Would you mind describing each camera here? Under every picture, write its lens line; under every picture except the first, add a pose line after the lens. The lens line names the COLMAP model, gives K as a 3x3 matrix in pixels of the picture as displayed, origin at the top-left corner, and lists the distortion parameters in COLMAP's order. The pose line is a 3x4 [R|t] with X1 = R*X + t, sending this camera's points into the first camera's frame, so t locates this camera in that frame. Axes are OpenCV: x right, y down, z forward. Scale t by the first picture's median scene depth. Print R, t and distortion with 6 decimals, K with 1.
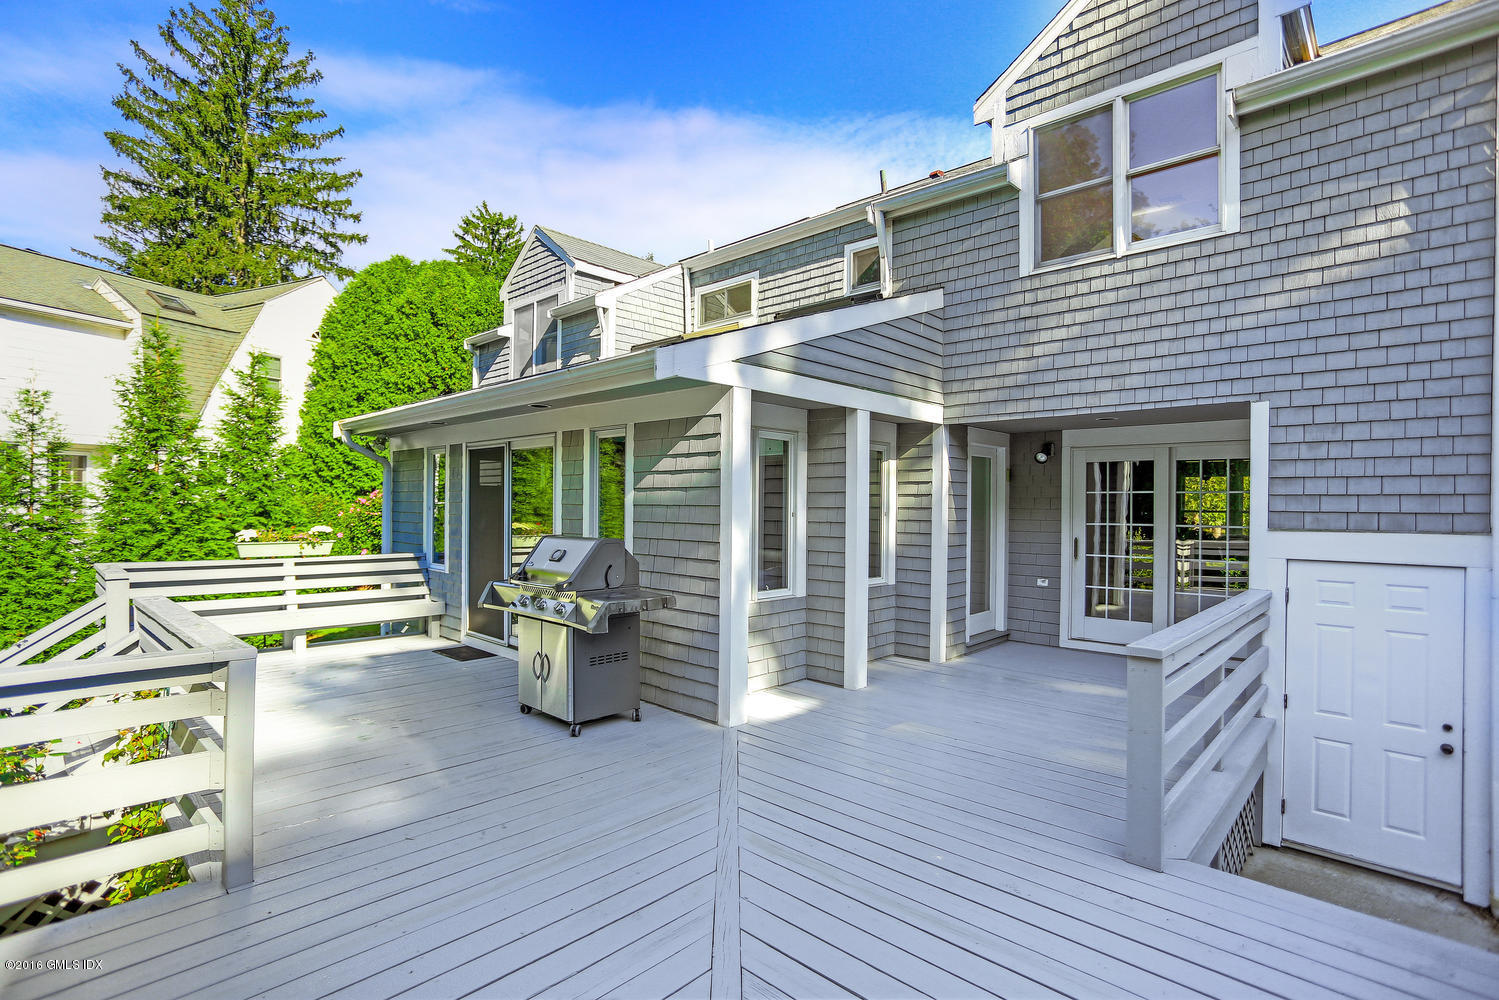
lens RADIAL K [[721.9, 0, 749.5], [0, 721.9, 500.0], [0, 0, 1]] dist [-0.046034, 0.026397]
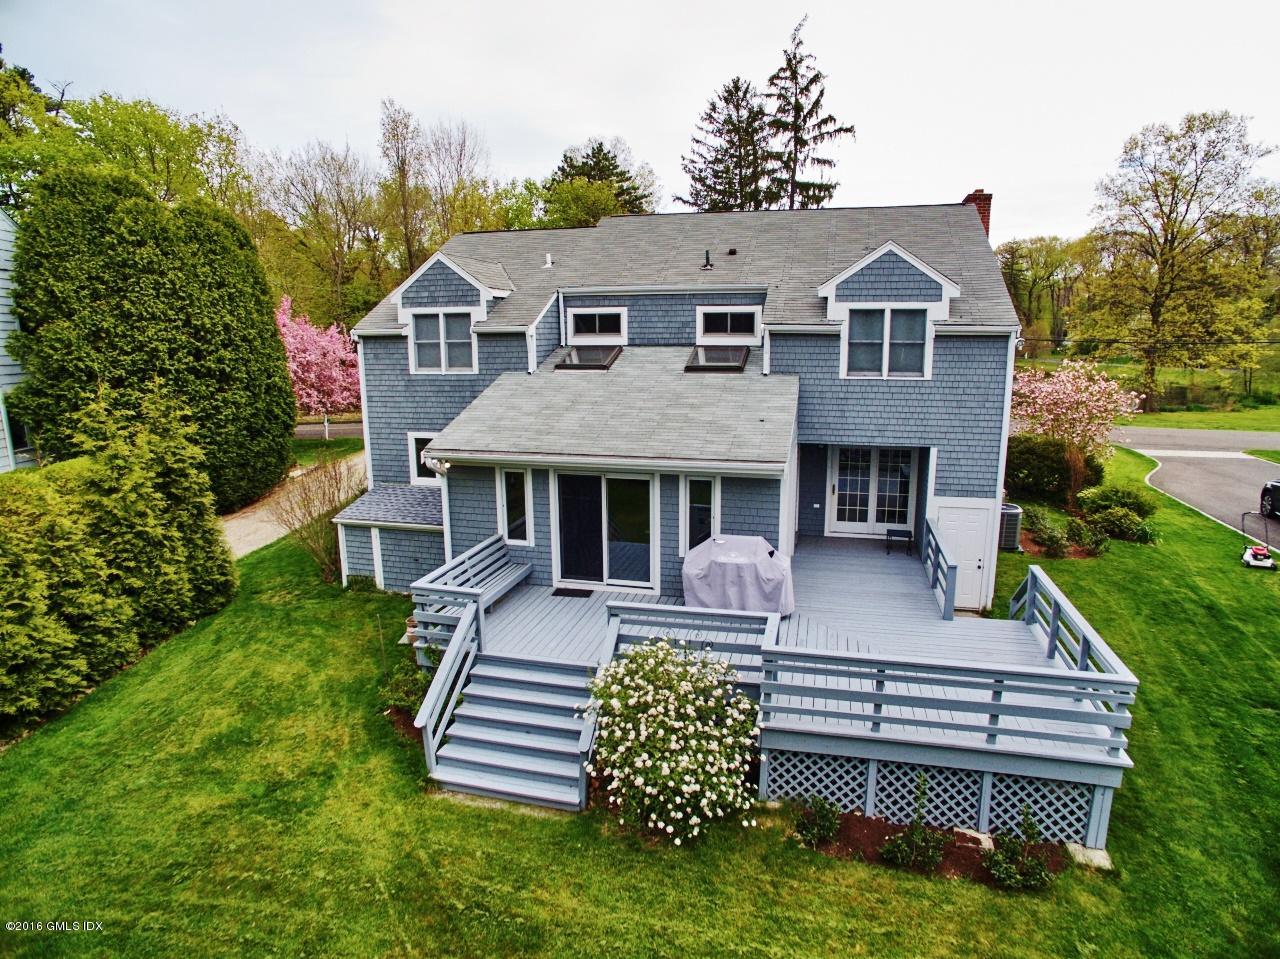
lens RADIAL K [[747.6, 0, 640.0], [0, 747.6, 479.5], [0, 0, 1]] dist [-0.113534, 0.081839]
pose [[0.875802, -0.111753, 0.469556, -1.222942], [0.014635, 0.978529, 0.205591, -0.483442], [-0.482449, -0.173185, 0.858633, -0.663333]]
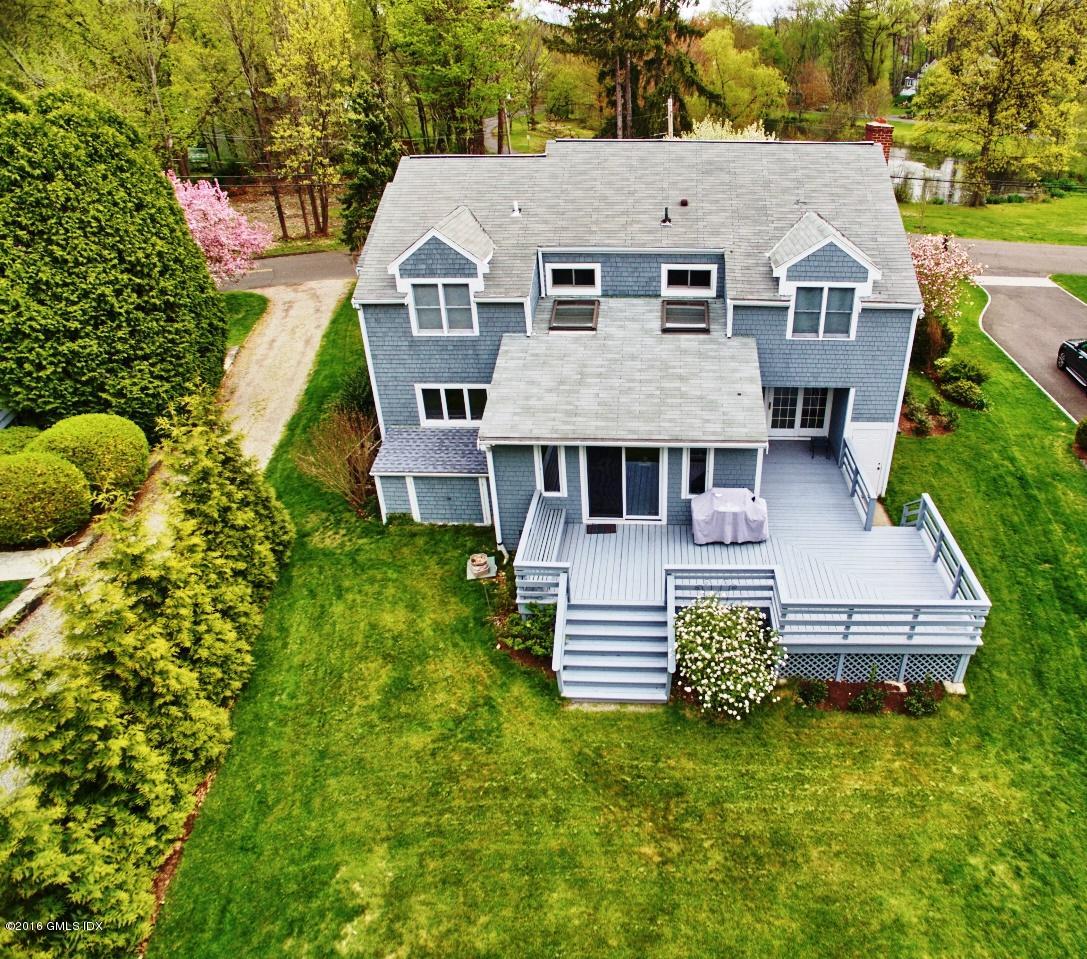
lens RADIAL K [[746.0, 0, 638.4], [0, 746.0, 481.8], [0, 0, 1]] dist [-0.109186, 0.076428]
pose [[0.749030, -0.347872, 0.563861, -1.837854], [0.009551, 0.856646, 0.515817, -1.317255], [-0.662467, -0.380977, 0.644976, -0.656267]]
